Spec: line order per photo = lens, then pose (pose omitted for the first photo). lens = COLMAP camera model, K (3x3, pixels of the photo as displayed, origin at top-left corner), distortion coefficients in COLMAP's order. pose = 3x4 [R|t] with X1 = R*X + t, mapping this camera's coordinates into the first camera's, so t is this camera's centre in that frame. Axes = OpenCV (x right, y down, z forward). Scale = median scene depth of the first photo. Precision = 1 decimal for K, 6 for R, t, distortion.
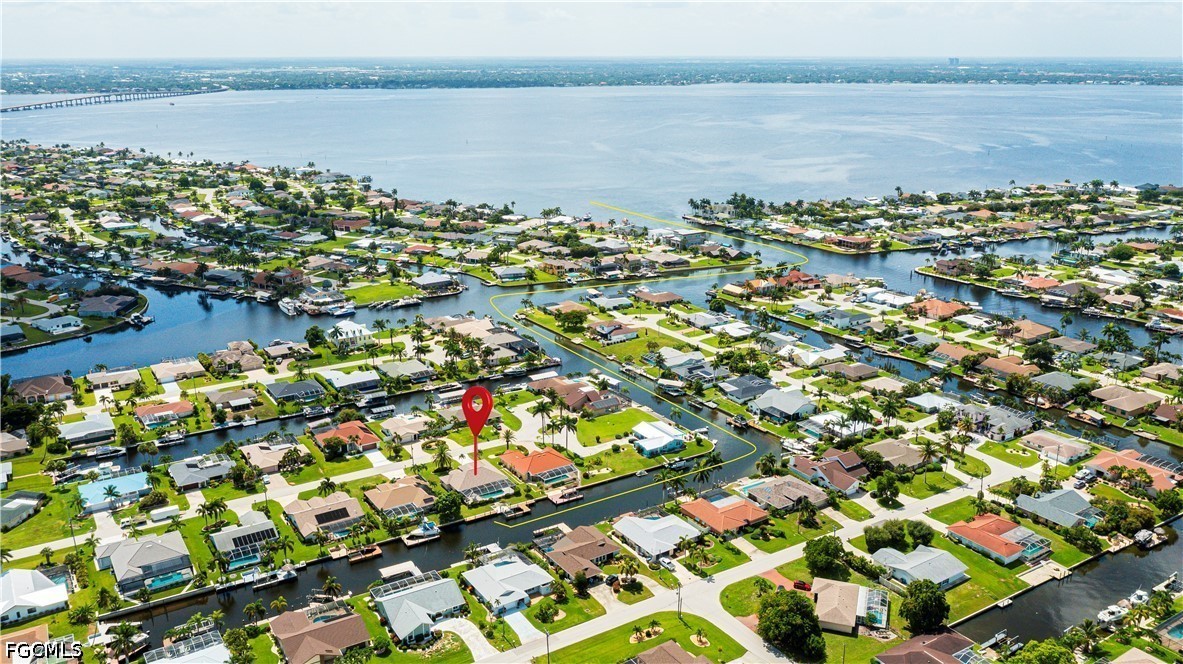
lens RADIAL K [[929.4, 0, 594.6], [0, 929.4, 331.8], [0, 0, 1]] dist [-0.009333, 0.000025]
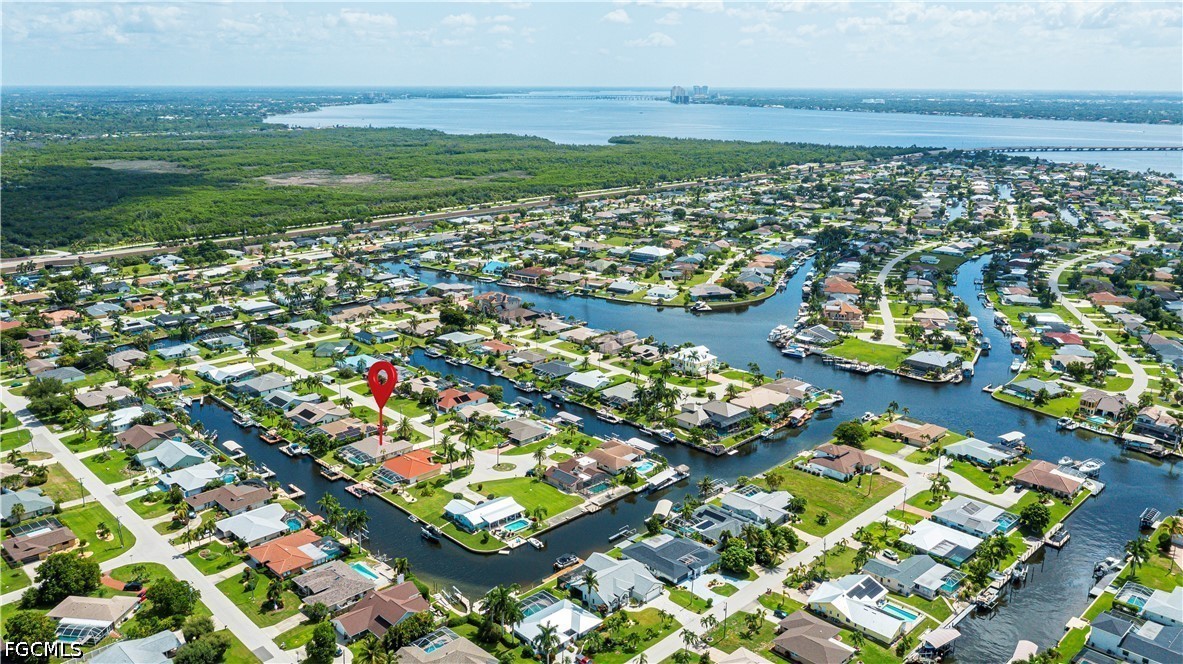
lens RADIAL K [[929.4, 0, 594.6], [0, 929.4, 331.8], [0, 0, 1]] dist [-0.009333, 0.000025]
pose [[0.206883, 0.255320, -0.944463, 0.738775], [-0.285769, 0.939020, 0.191252, -0.208593], [0.935700, 0.230332, 0.267230, 0.679407]]
